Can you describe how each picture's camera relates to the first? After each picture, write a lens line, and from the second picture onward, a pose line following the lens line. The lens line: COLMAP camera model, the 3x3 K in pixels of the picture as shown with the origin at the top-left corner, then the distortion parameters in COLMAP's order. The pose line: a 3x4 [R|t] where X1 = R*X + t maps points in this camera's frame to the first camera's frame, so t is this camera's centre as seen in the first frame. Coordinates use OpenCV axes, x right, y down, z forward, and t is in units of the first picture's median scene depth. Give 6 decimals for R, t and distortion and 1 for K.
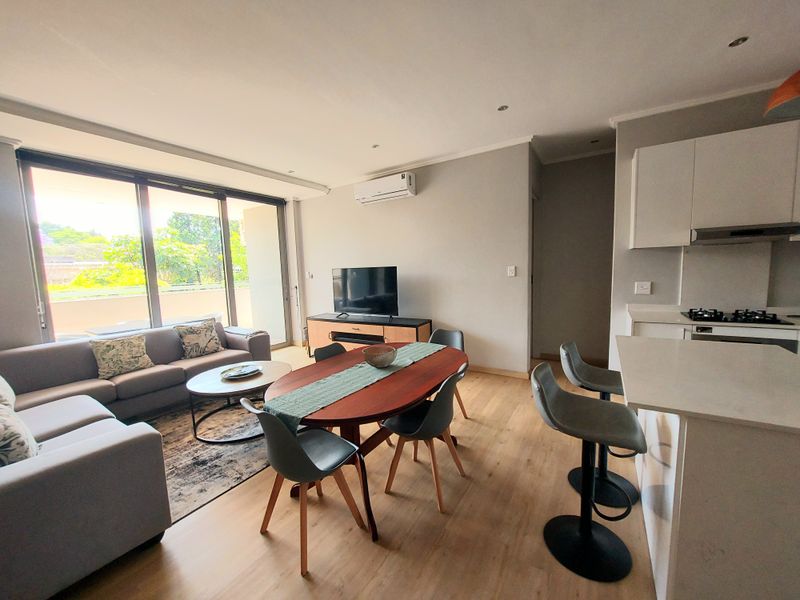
lens RADIAL K [[320.3, 0, 400.0], [0, 320.3, 302.0], [0, 0, 1]] dist [-0.010783, 0.000600]
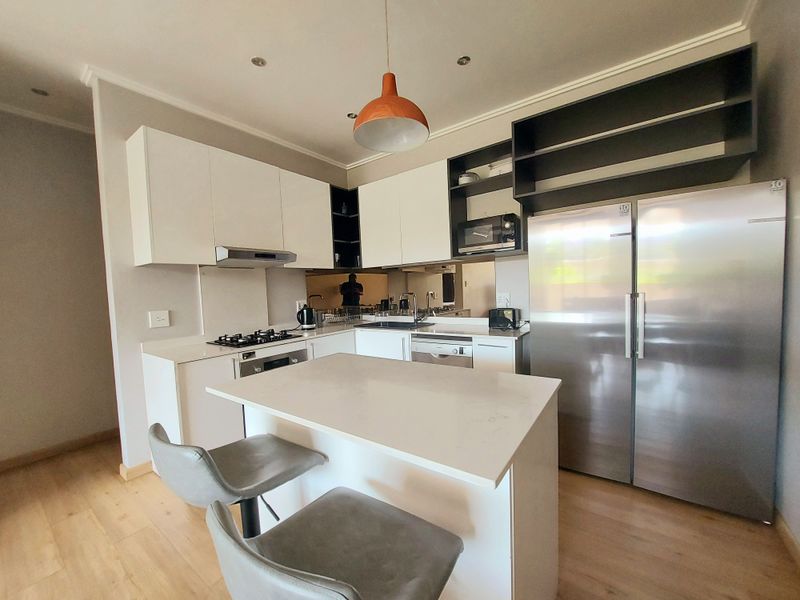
lens RADIAL K [[320.3, 0, 400.0], [0, 320.3, 302.0], [0, 0, 1]] dist [-0.010783, 0.000600]
pose [[0.080590, -0.010016, 0.996697, 0.067979], [0.140299, 0.990108, -0.001394, -0.002628], [-0.986824, 0.139948, 0.081198, 0.419456]]
